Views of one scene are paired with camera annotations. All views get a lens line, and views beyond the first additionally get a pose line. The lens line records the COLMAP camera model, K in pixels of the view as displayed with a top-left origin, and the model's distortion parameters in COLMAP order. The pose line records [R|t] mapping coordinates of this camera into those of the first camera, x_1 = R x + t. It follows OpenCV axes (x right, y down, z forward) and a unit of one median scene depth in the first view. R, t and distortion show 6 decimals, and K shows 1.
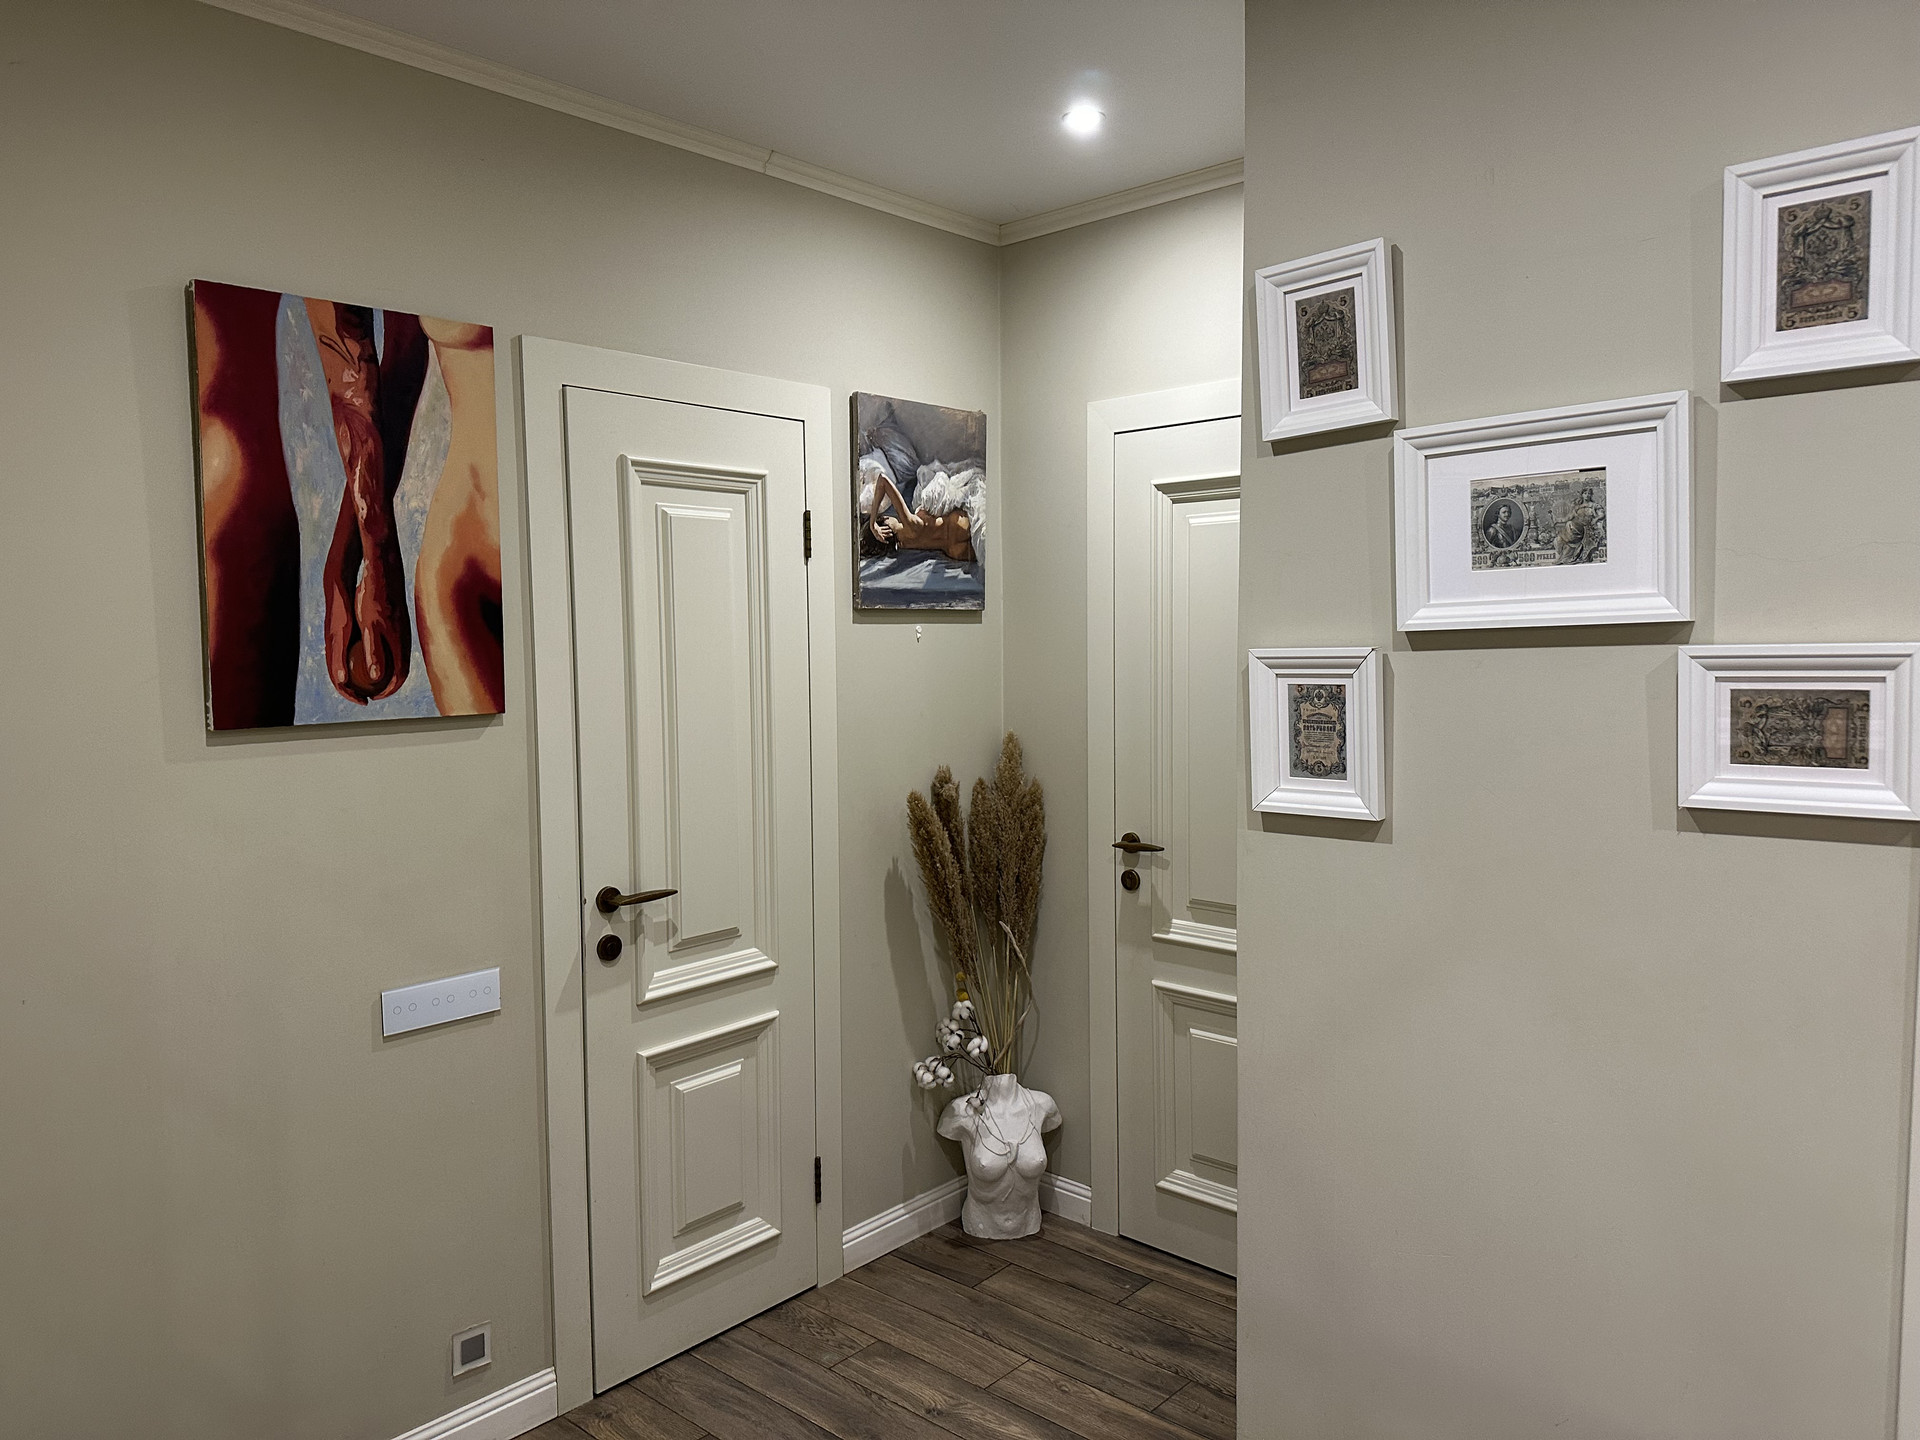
lens RADIAL K [[1343.2, 0, 963.4], [0, 1343.2, 713.1], [0, 0, 1]] dist [0.026147, -0.033663]
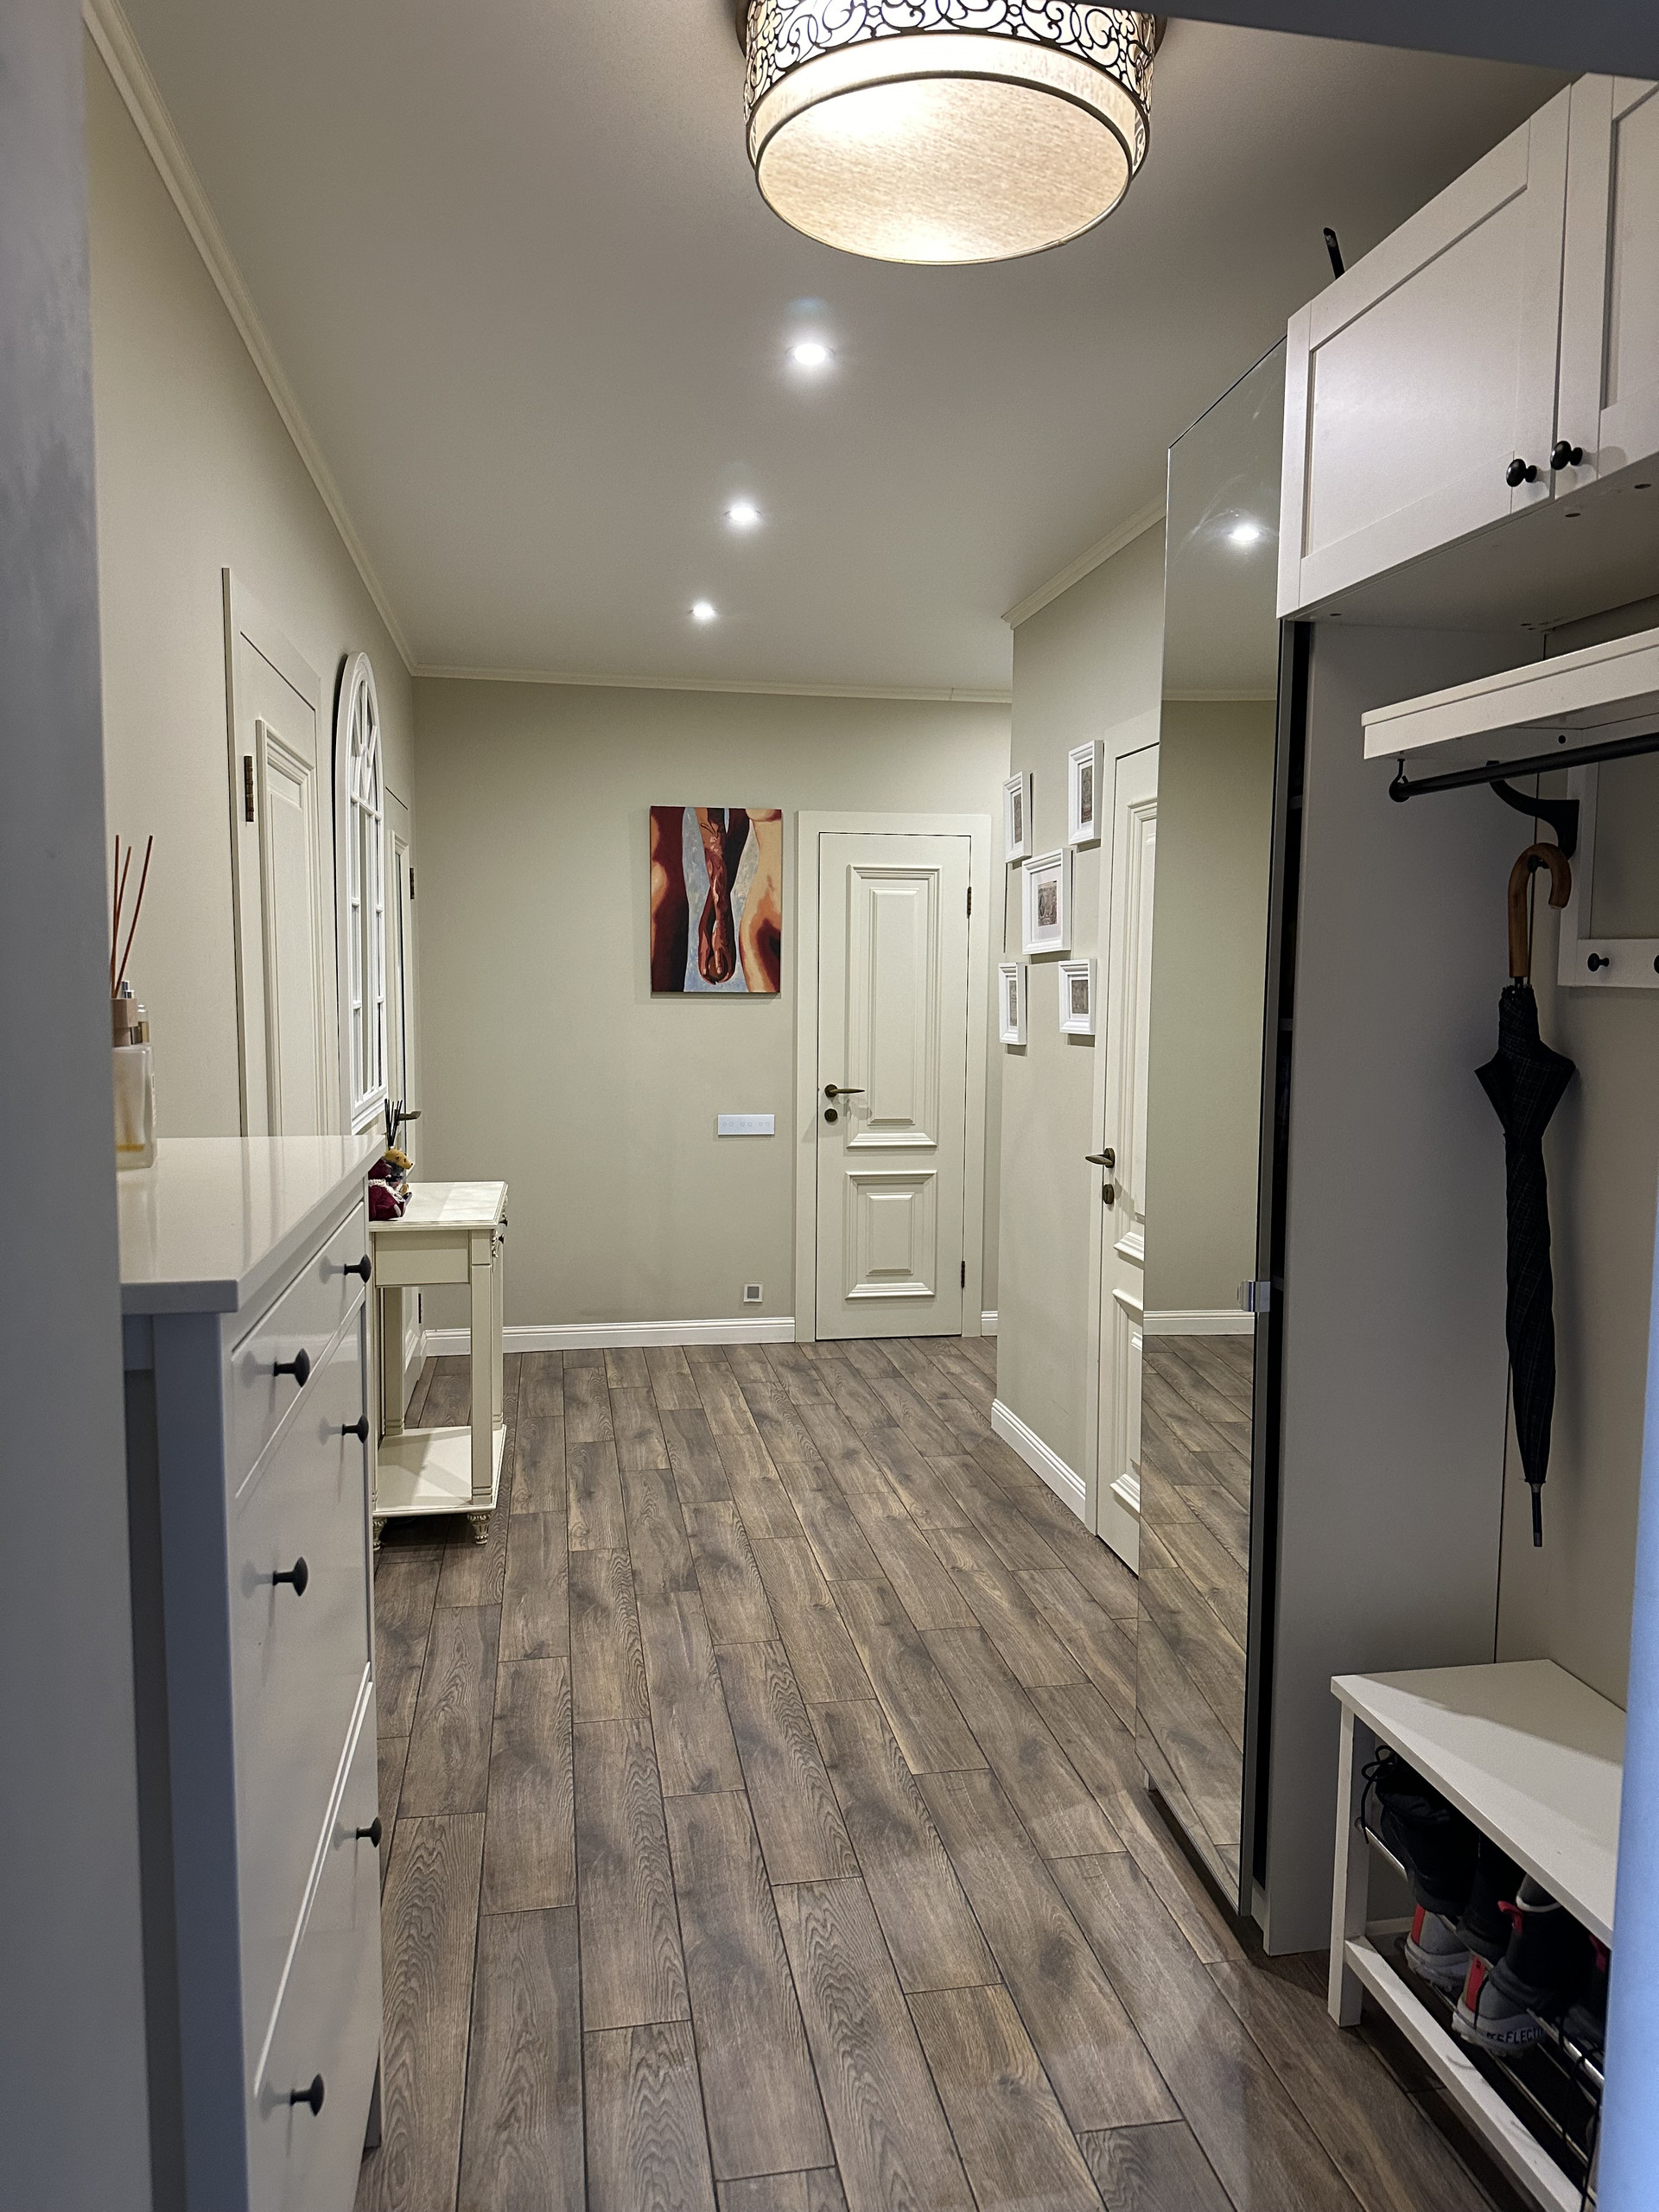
lens RADIAL K [[1547.5, 0, 825.4], [0, 1547.5, 1113.9], [0, 0, 1]] dist [0.026147, -0.033663]
pose [[0.784415, 0.073571, -0.615858, 1.275563], [-0.056584, 0.997288, 0.047067, 0.074413], [0.617650, -0.002073, 0.786450, -0.894519]]
